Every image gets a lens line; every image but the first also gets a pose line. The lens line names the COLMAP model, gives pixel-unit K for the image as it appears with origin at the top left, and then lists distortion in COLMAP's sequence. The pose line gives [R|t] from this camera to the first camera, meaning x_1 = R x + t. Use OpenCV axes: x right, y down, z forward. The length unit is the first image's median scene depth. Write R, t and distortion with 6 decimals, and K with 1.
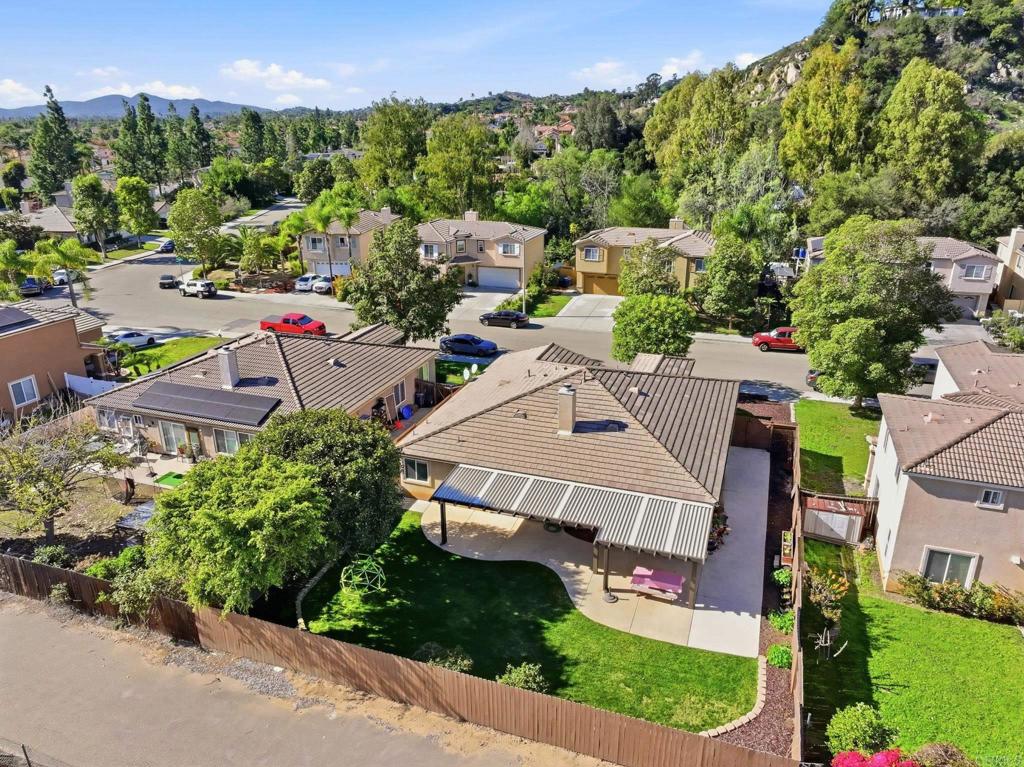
lens RADIAL K [[721.9, 0, 512.0], [0, 721.9, 382.7], [0, 0, 1]] dist [0.000150, 0.014954]
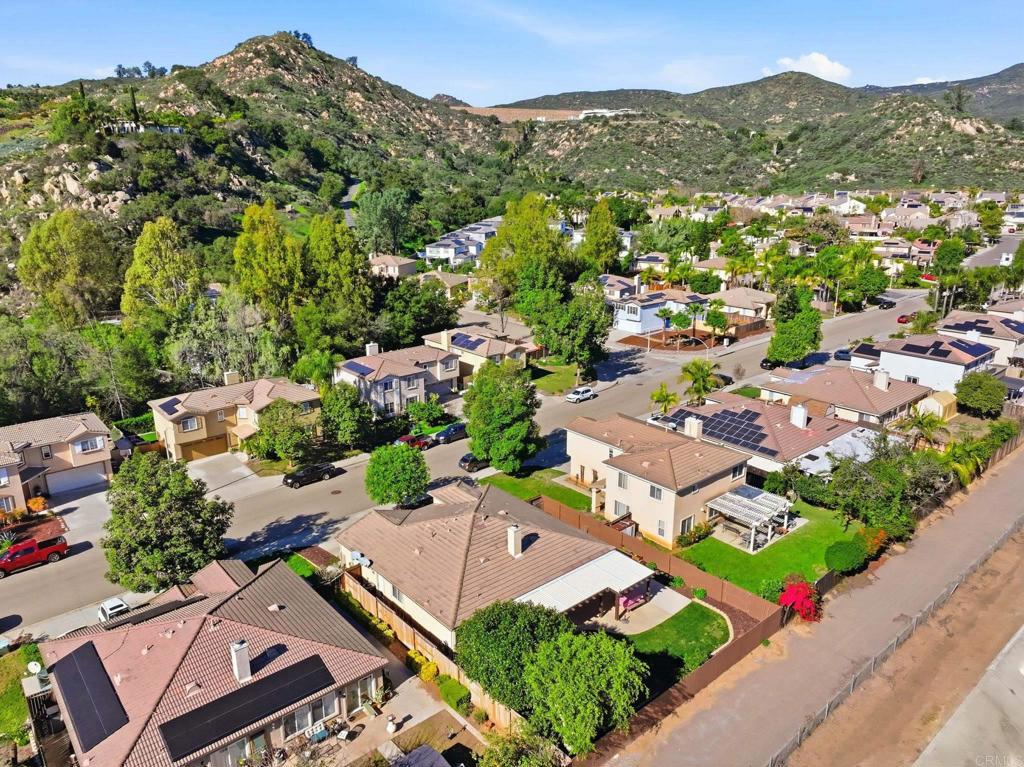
lens RADIAL K [[721.9, 0, 511.9], [0, 721.9, 379.0], [0, 0, 1]] dist [0.000150, 0.014954]
pose [[0.491963, -0.239892, 0.836914, -0.584736], [0.304859, 0.947895, 0.092498, -0.223677], [-0.815496, 0.209636, 0.539462, 0.063353]]
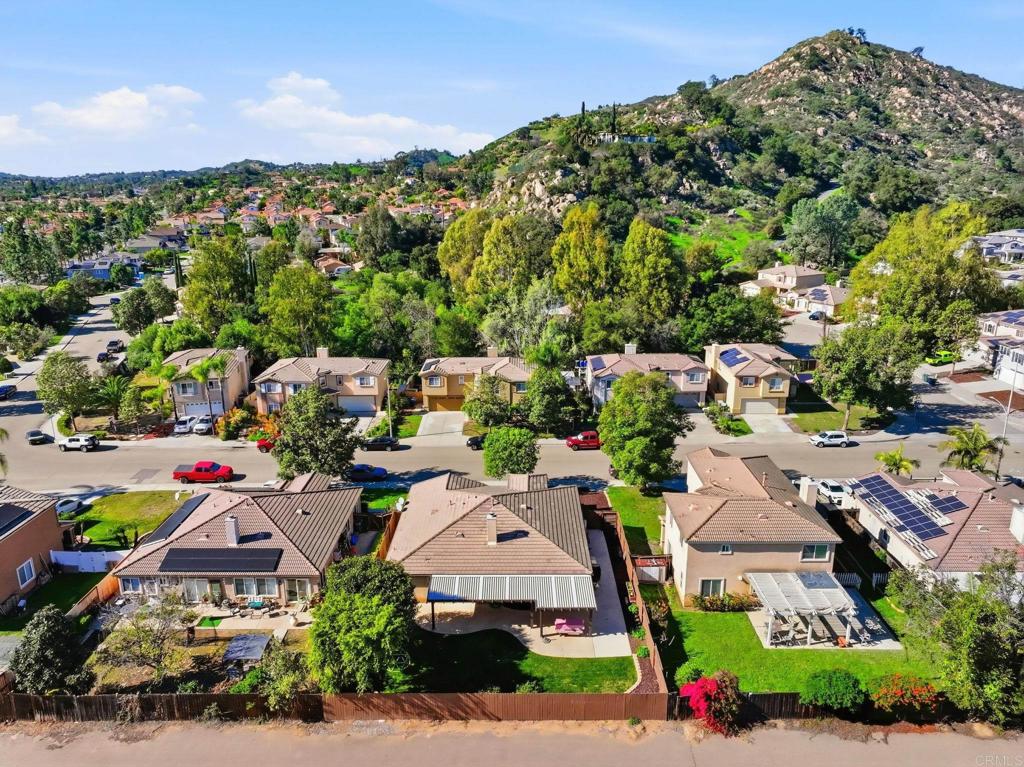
lens RADIAL K [[721.9, 0, 510.5], [0, 721.9, 380.5], [0, 0, 1]] dist [0.000150, 0.014954]
pose [[0.945267, -0.090748, 0.313424, -0.187022], [0.116353, 0.991148, -0.063939, -0.094768], [-0.304847, 0.096907, 0.947458, -0.292272]]
